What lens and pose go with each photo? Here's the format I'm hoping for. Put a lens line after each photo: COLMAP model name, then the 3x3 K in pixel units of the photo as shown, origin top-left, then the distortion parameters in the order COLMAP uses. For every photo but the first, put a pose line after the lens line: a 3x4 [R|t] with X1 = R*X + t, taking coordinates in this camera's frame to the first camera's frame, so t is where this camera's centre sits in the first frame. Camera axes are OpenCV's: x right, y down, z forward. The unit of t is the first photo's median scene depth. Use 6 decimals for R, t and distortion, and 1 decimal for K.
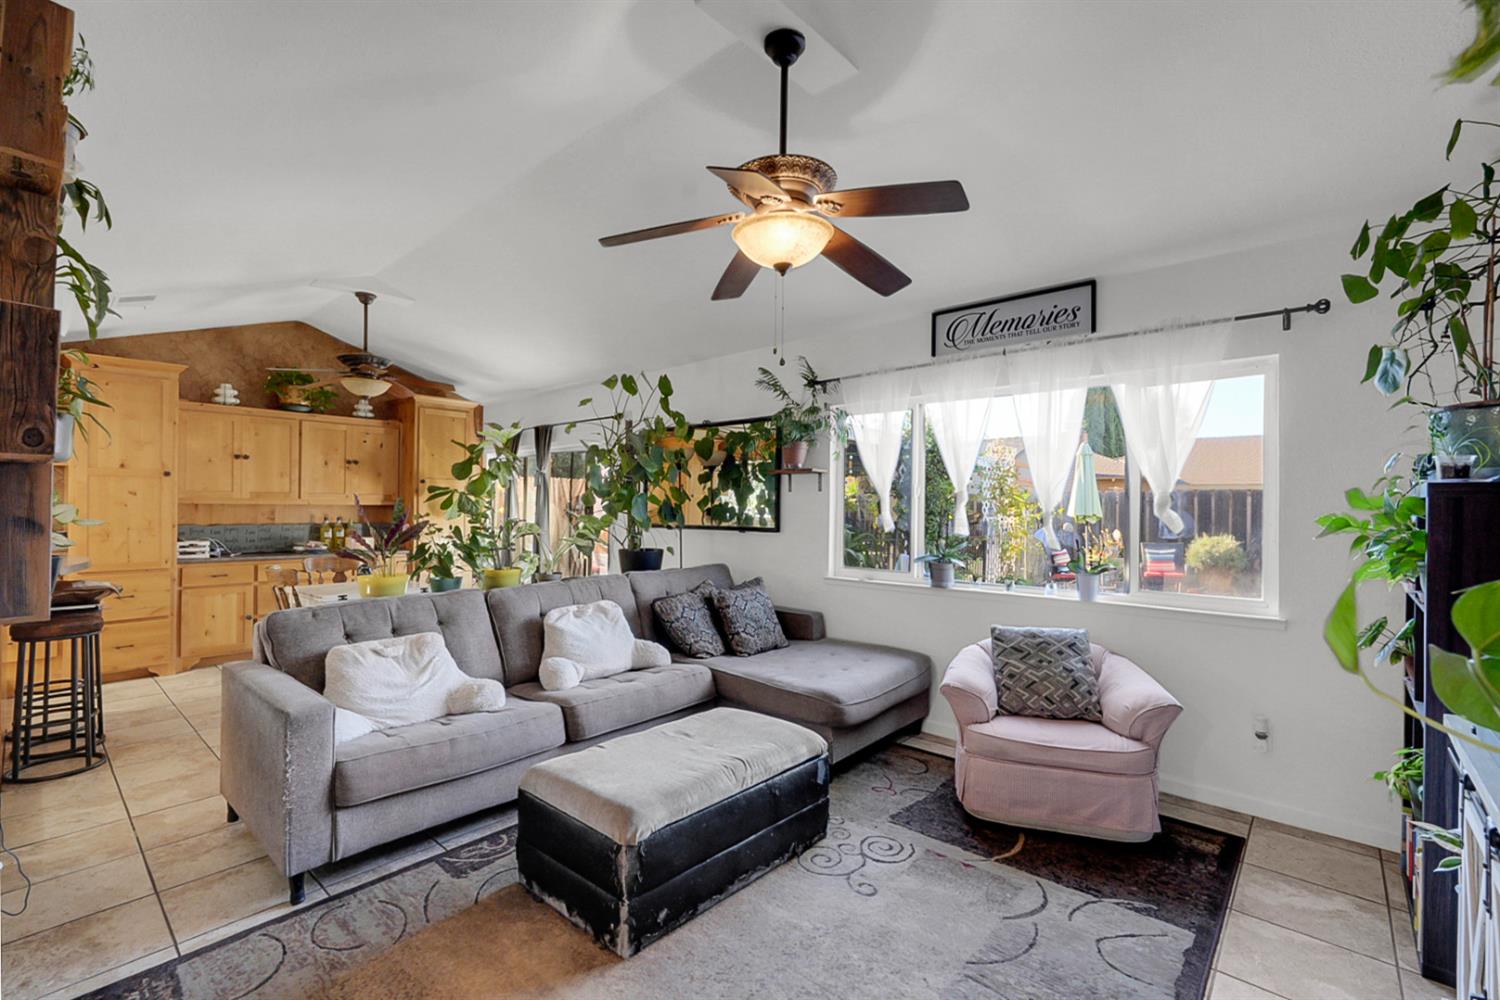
lens RADIAL K [[655.4, 0, 744.6], [0, 655.4, 500.7], [0, 0, 1]] dist [0.002081, 0.000108]
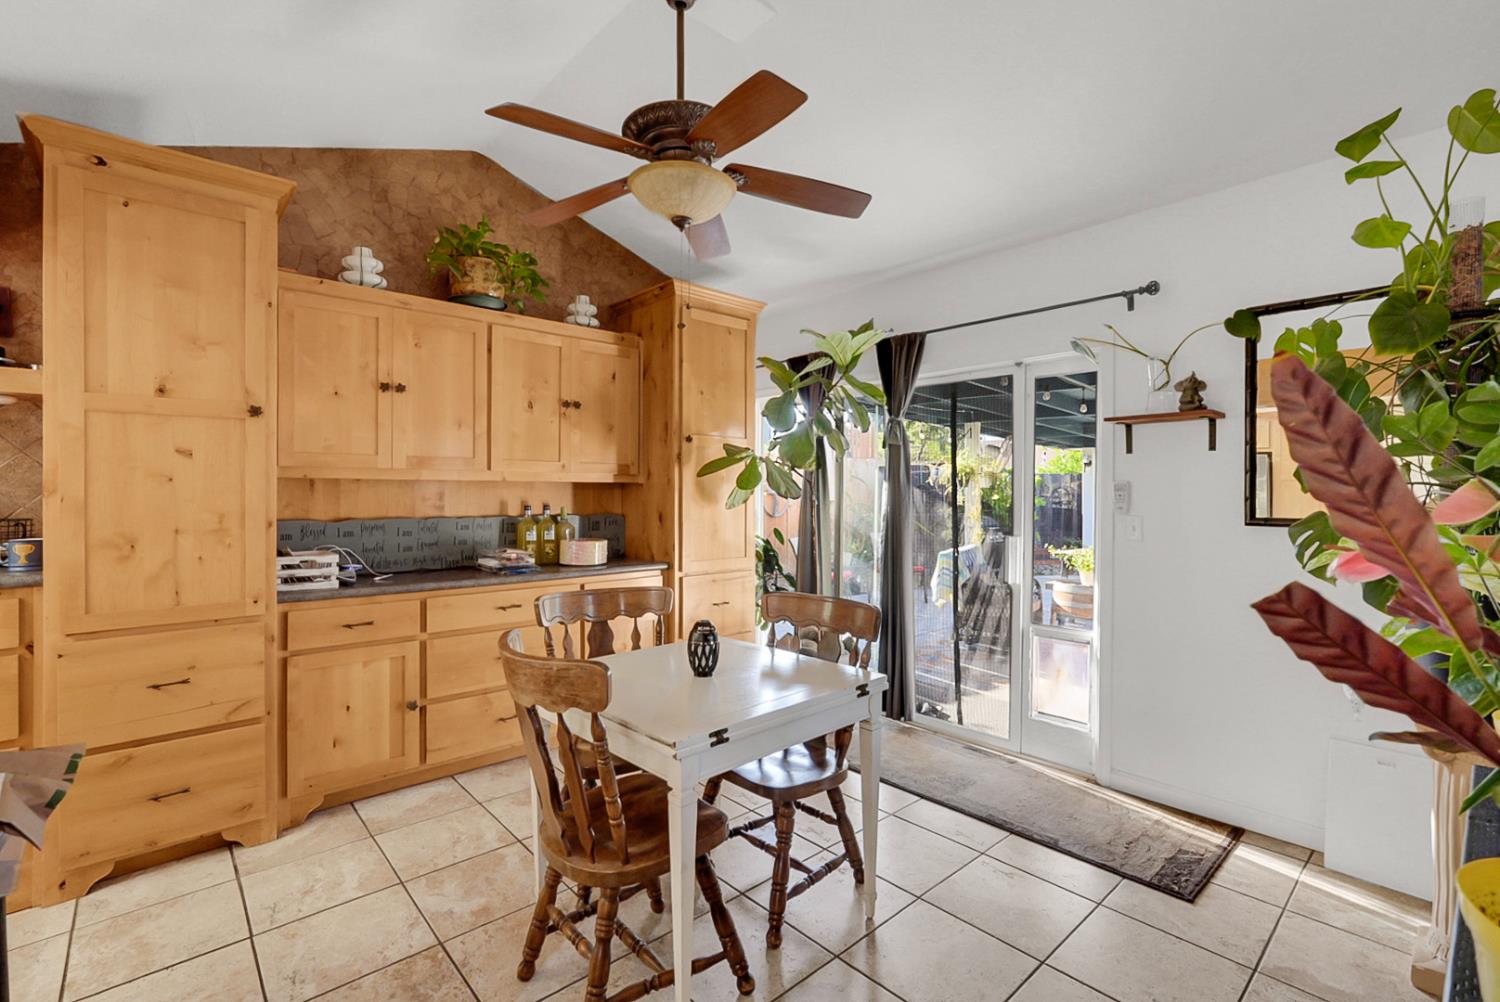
lens RADIAL K [[666.0, 0, 754.3], [0, 666.0, 491.4], [0, 0, 1]] dist [-0.003257, 0.002161]
pose [[0.995030, -0.001101, -0.099569, -0.434241], [0.002079, 0.999951, 0.009720, 0.010147], [0.099554, -0.009879, 0.994983, 0.510629]]
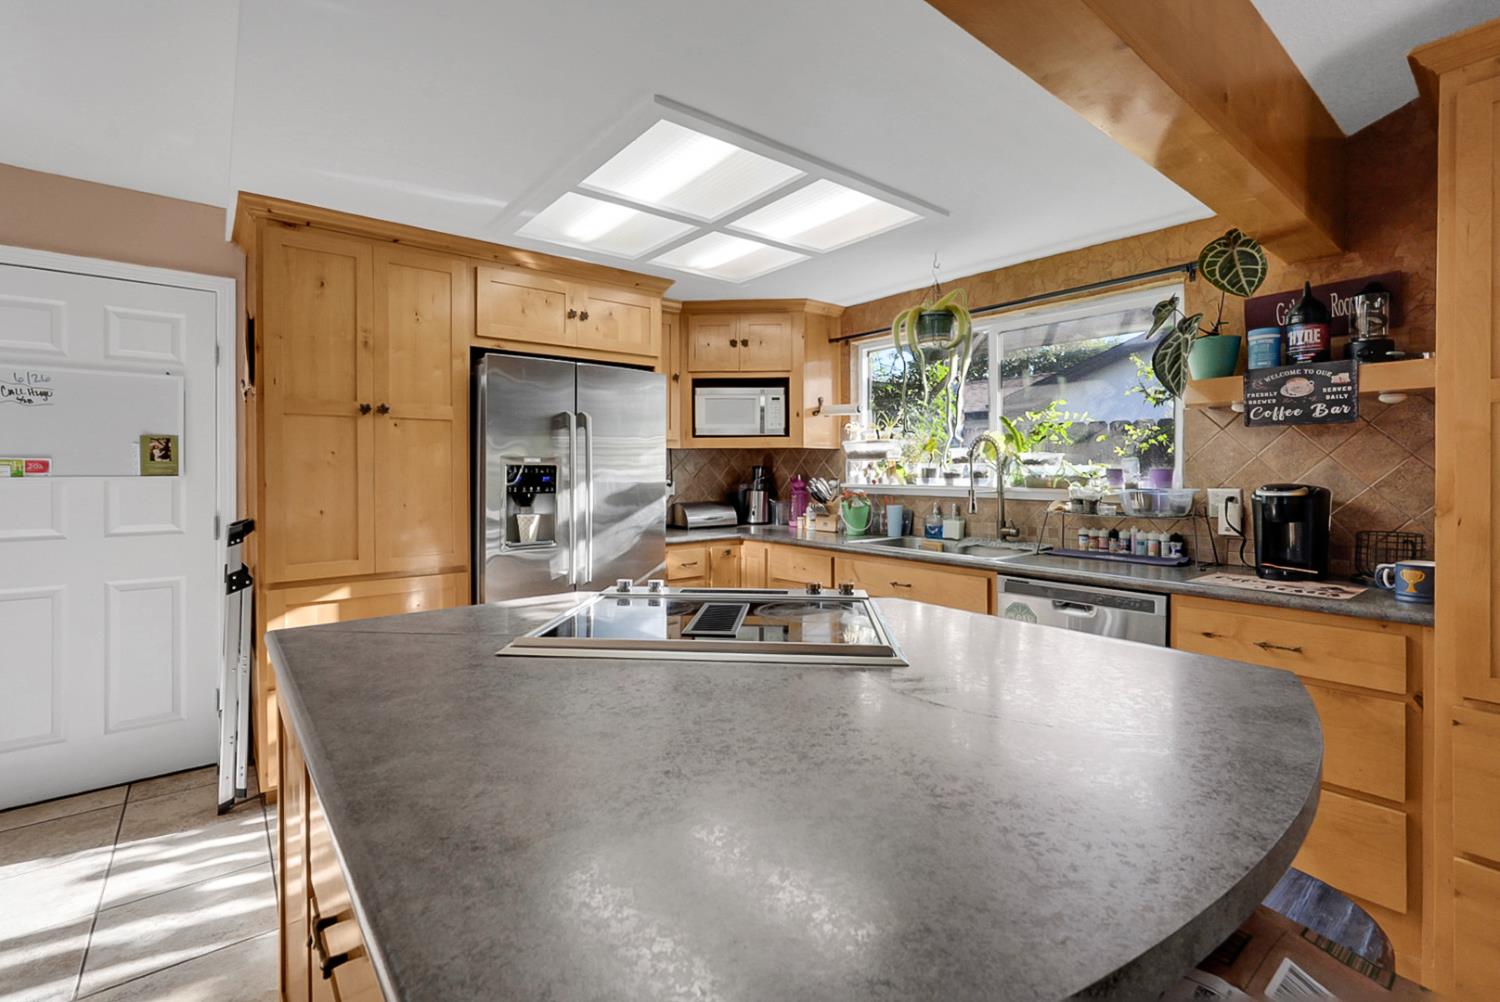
lens RADIAL K [[655.4, 0, 756.9], [0, 655.4, 471.5], [0, 0, 1]] dist [0.002081, 0.000108]
pose [[-0.151012, 0.001174, -0.988531, -0.532007], [0.006569, 0.999978, 0.000185, -0.006229], [0.988510, -0.006465, -0.151017, 0.586745]]
